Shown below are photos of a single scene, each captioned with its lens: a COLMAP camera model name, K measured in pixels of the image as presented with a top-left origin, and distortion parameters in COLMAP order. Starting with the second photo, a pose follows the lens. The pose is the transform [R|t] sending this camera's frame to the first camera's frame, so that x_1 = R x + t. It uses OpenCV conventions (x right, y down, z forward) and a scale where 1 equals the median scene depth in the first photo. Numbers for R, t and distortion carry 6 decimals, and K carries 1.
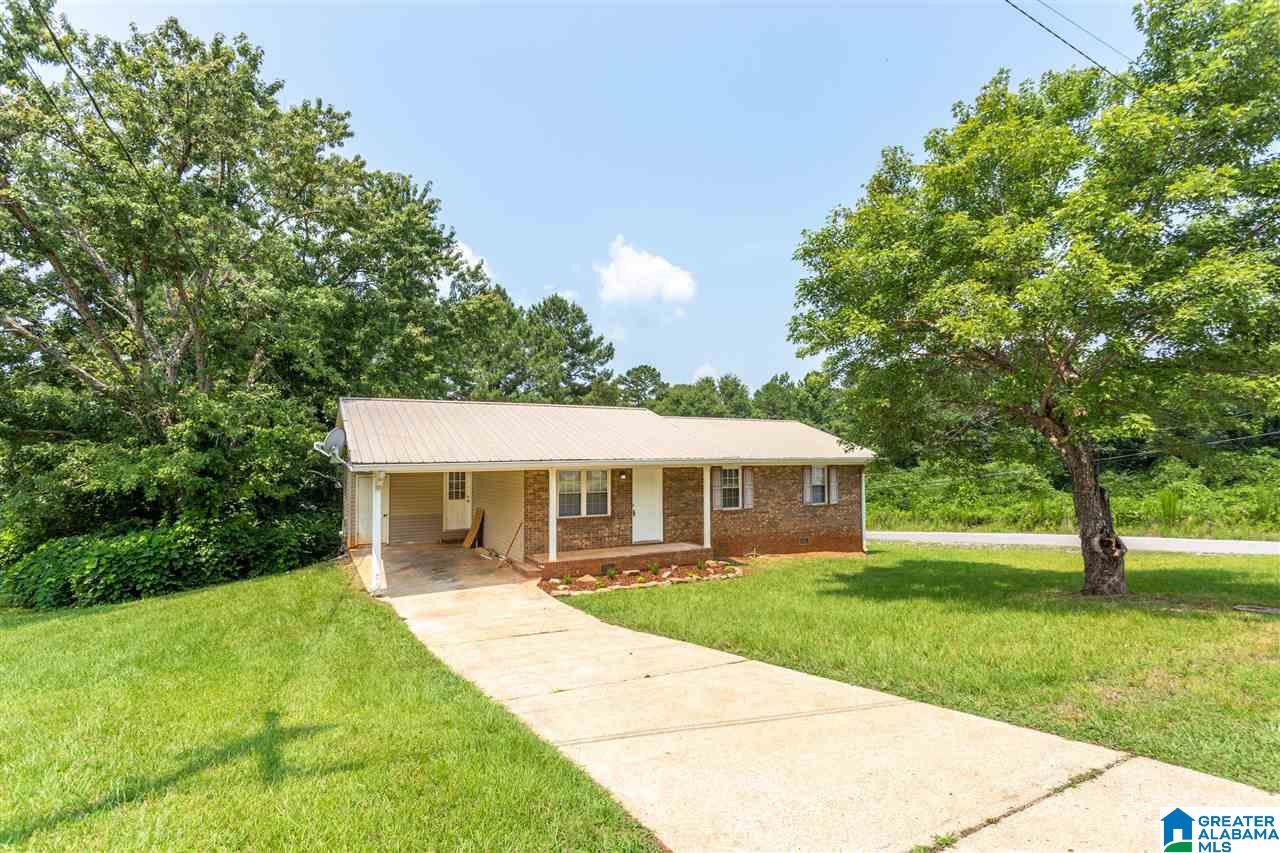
lens RADIAL K [[622.9, 0, 636.5], [0, 622.9, 447.0], [0, 0, 1]] dist [0.014777, -0.000787]
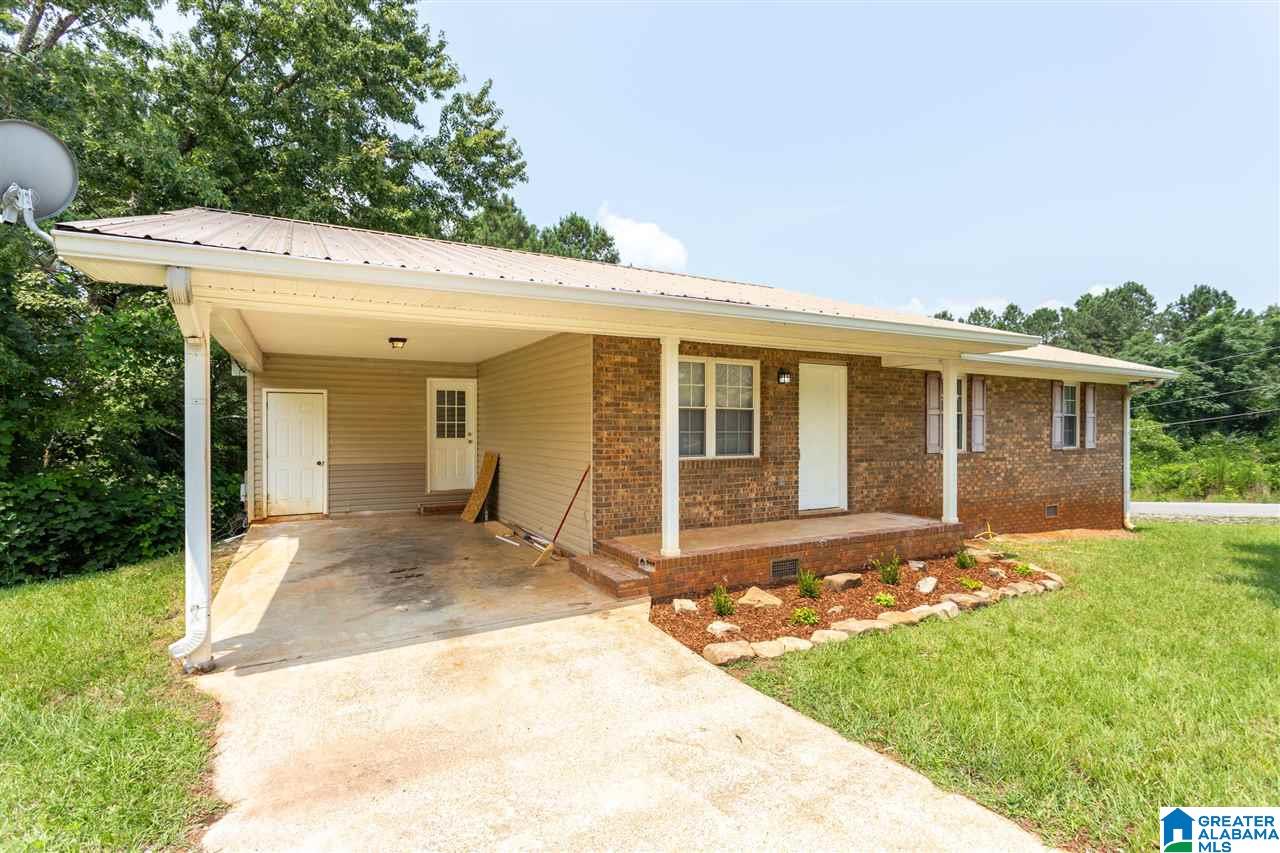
lens RADIAL K [[622.9, 0, 642.3], [0, 622.9, 437.8], [0, 0, 1]] dist [0.014777, -0.000787]
pose [[0.999981, 0.001538, 0.005992, -0.124708], [-0.001715, 0.999560, 0.029604, 0.072719], [-0.005944, -0.029614, 0.999544, 0.461639]]
